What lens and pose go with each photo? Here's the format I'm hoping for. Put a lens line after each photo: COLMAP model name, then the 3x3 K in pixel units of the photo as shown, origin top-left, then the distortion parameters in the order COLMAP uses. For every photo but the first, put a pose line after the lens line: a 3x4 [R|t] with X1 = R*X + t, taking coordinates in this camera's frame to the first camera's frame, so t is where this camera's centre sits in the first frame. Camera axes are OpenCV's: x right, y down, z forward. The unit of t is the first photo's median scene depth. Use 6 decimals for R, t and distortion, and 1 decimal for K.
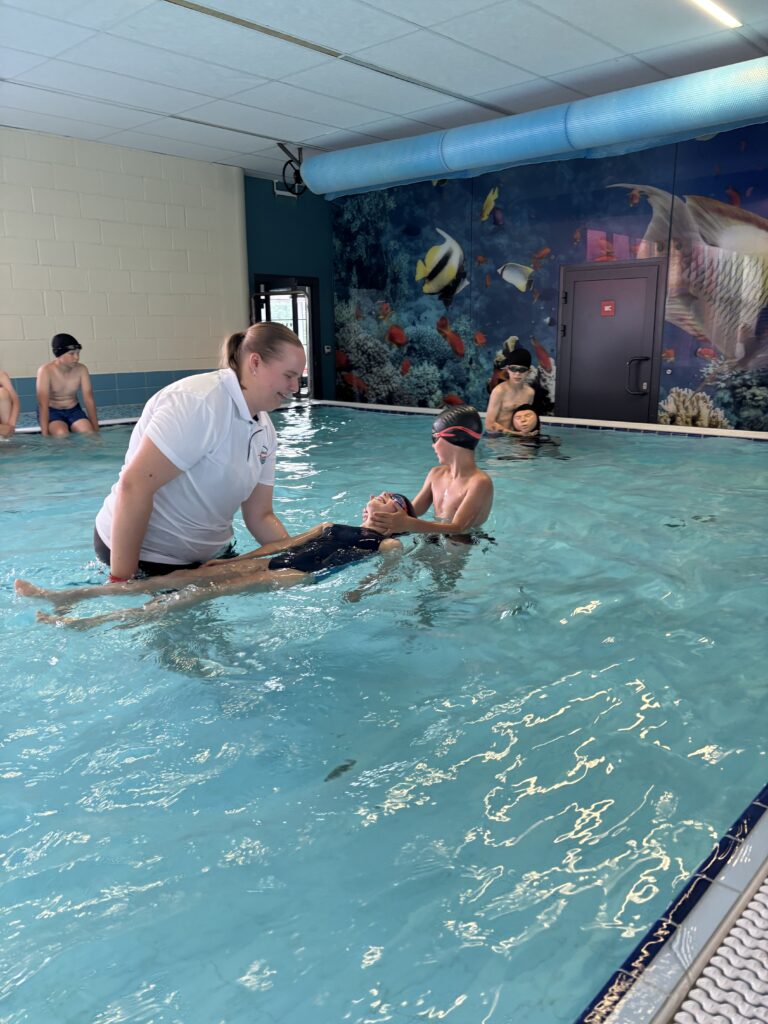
lens RADIAL K [[779.5, 0, 384.4], [0, 779.5, 518.3], [0, 0, 1]] dist [-0.012883, 0.015162]
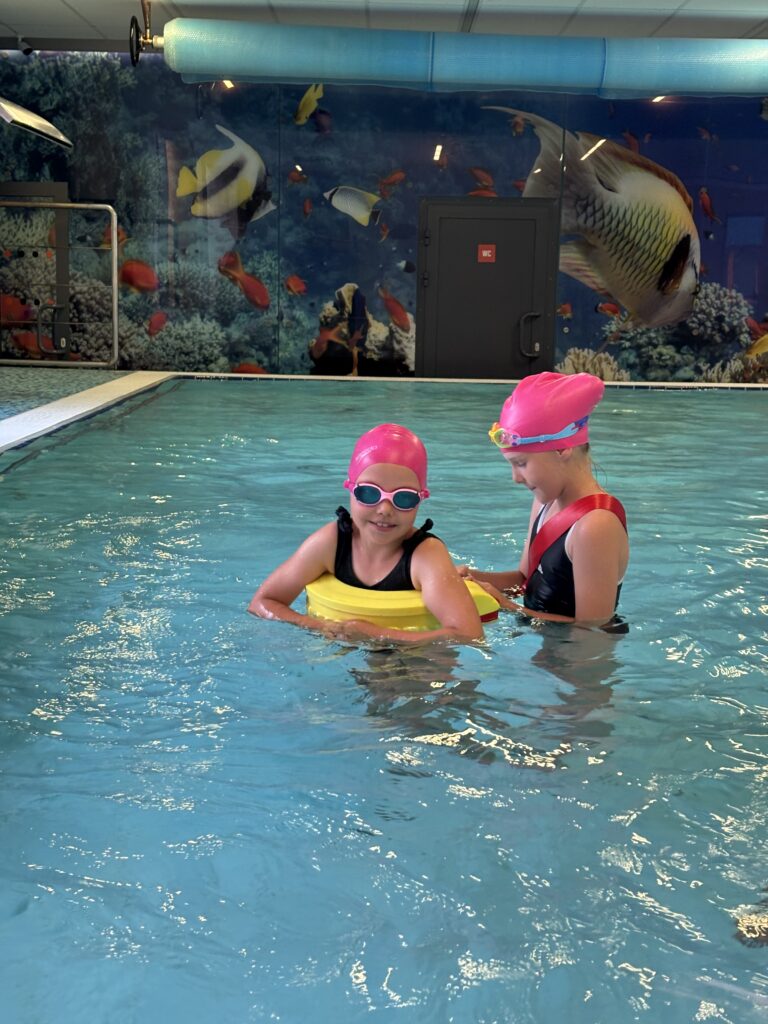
lens RADIAL K [[1587.4, 0, 384.4], [0, 1587.4, 519.4], [0, 0, 1]] dist [0.105140, 0.000000]
pose [[0.733200, -0.075269, 0.675835, -0.884201], [0.126718, 0.991570, -0.027041, 0.037243], [-0.668103, 0.105467, 0.736557, -0.125828]]
